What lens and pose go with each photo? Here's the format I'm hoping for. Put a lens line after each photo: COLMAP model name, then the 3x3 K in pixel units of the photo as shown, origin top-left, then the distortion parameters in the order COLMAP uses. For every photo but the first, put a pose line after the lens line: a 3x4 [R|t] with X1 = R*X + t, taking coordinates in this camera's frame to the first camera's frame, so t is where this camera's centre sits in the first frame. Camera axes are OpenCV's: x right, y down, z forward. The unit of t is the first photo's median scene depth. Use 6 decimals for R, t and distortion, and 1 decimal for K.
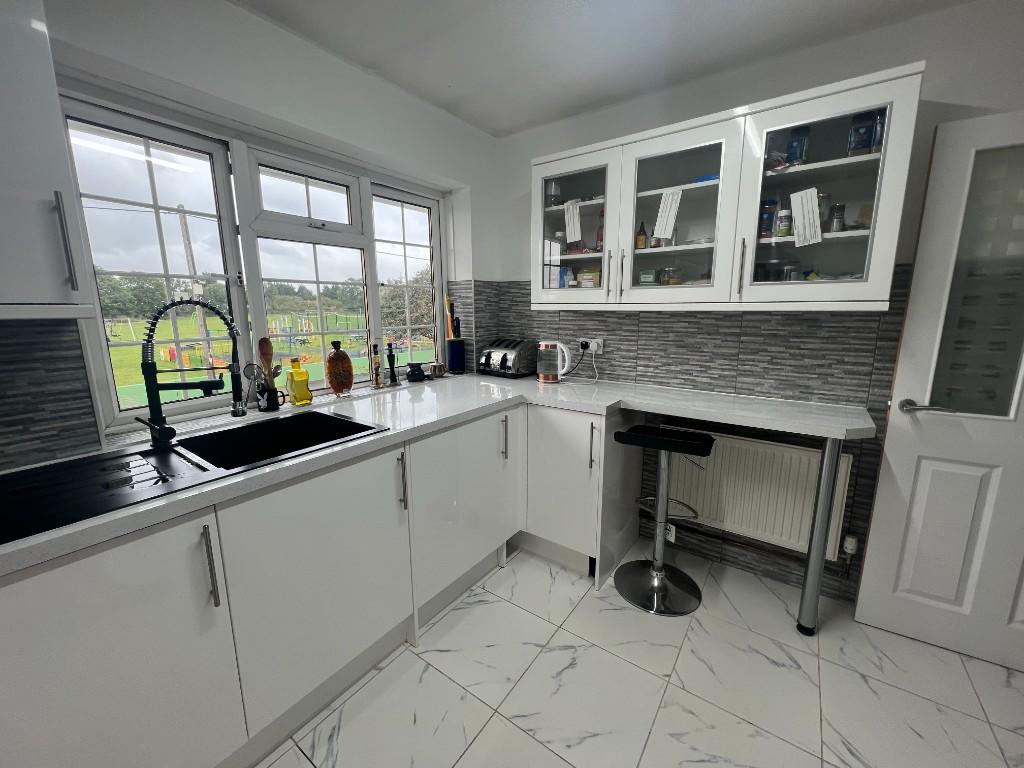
lens RADIAL K [[408.6, 0, 508.7], [0, 408.6, 379.5], [0, 0, 1]] dist [0.000115, -0.000140]
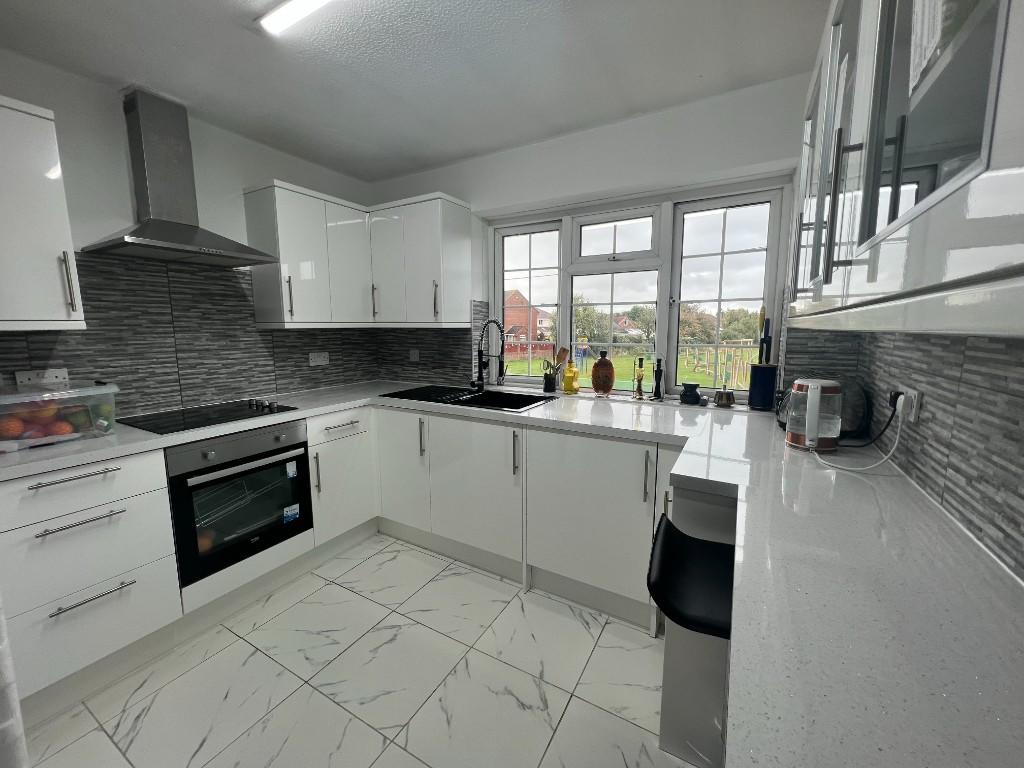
lens RADIAL K [[408.6, 0, 508.7], [0, 408.6, 379.5], [0, 0, 1]] dist [0.000115, -0.000140]
pose [[0.099742, 0.132963, -0.986089, 0.695903], [-0.174501, 0.978009, 0.114222, -0.090999], [0.979592, 0.160681, 0.120751, 0.529802]]
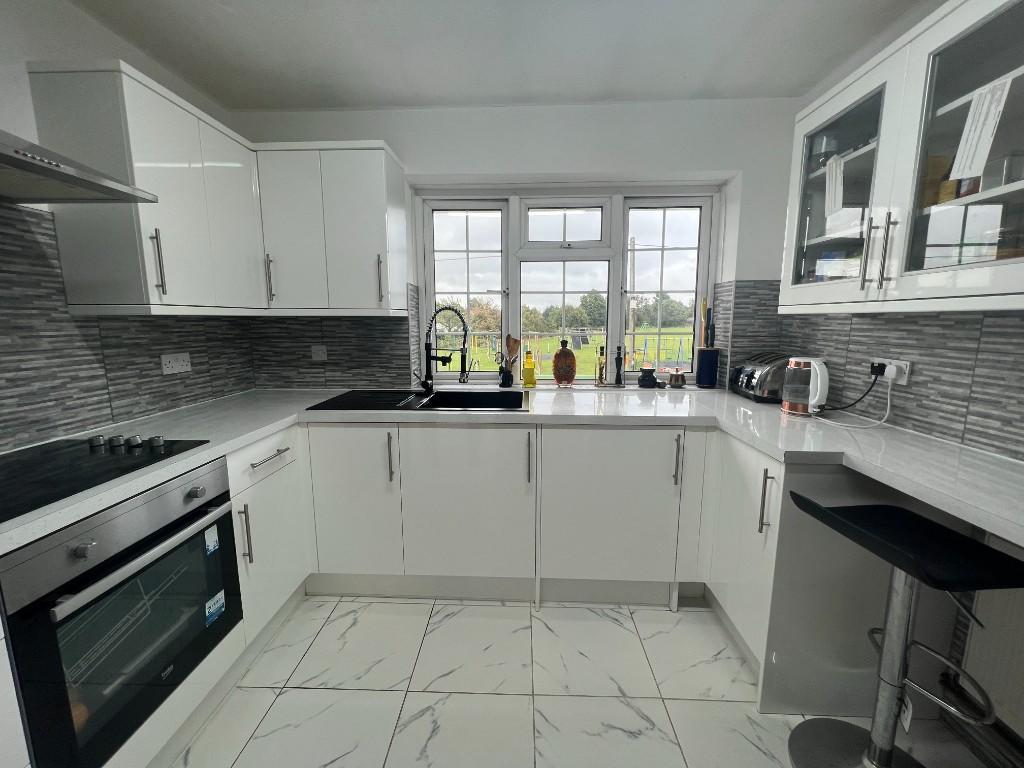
lens RADIAL K [[408.6, 0, 508.7], [0, 408.6, 379.5], [0, 0, 1]] dist [0.000115, -0.000140]
pose [[0.553938, 0.123002, -0.823422, 0.440030], [-0.148516, 0.987762, 0.047640, -0.013035], [0.819204, 0.095901, 0.565427, 0.181955]]
